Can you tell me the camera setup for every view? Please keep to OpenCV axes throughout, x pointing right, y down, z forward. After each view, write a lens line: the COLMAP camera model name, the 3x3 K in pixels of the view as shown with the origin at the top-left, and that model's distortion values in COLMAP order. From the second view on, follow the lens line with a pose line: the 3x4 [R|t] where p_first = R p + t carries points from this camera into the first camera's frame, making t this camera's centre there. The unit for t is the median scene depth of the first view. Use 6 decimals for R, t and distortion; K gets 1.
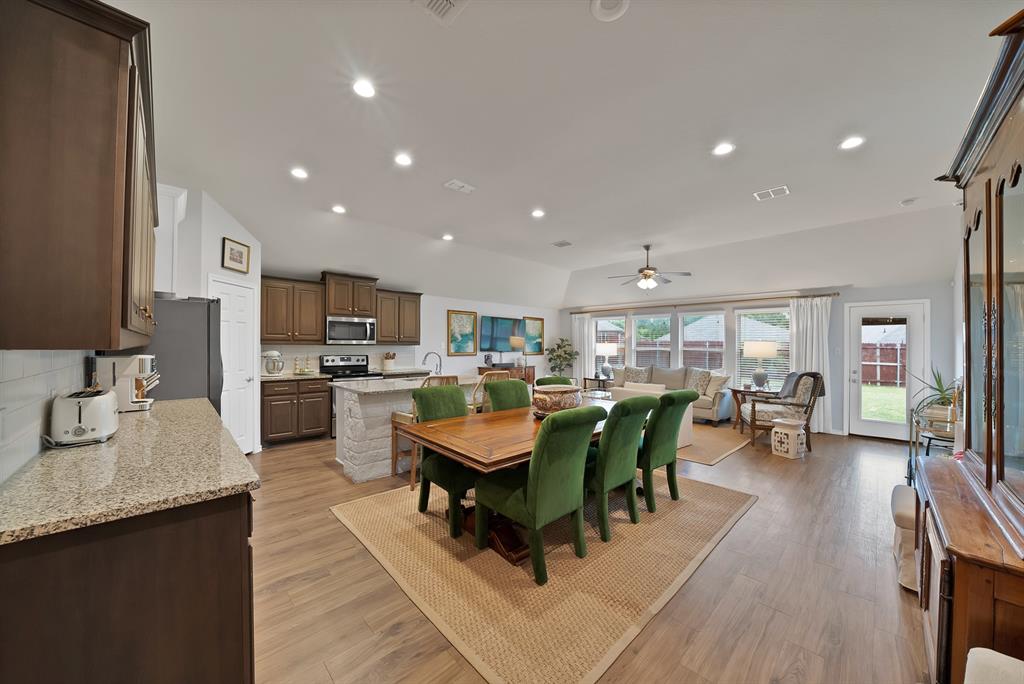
lens RADIAL K [[369.9, 0, 511.5], [0, 369.9, 343.9], [0, 0, 1]] dist [-0.026039, 0.002426]
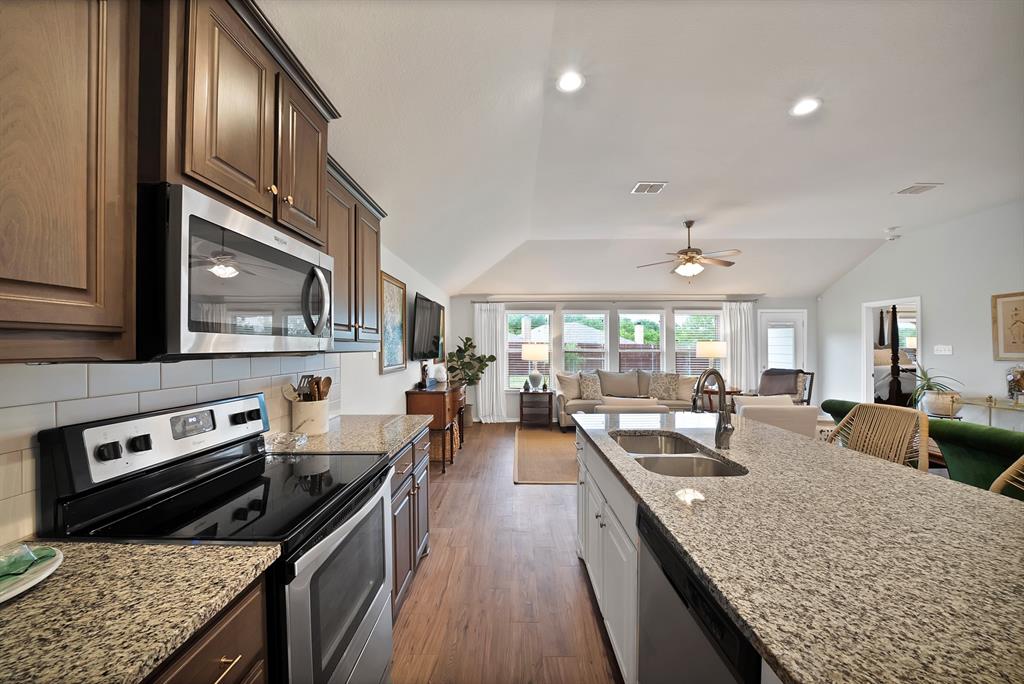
lens RADIAL K [[369.9, 0, 509.3], [0, 369.9, 344.6], [0, 0, 1]] dist [-0.026039, 0.002426]
pose [[0.702320, -0.004883, 0.711844, -0.469590], [0.004986, 0.999986, 0.001940, -0.003424], [-0.711843, 0.002187, 0.702335, 0.716481]]
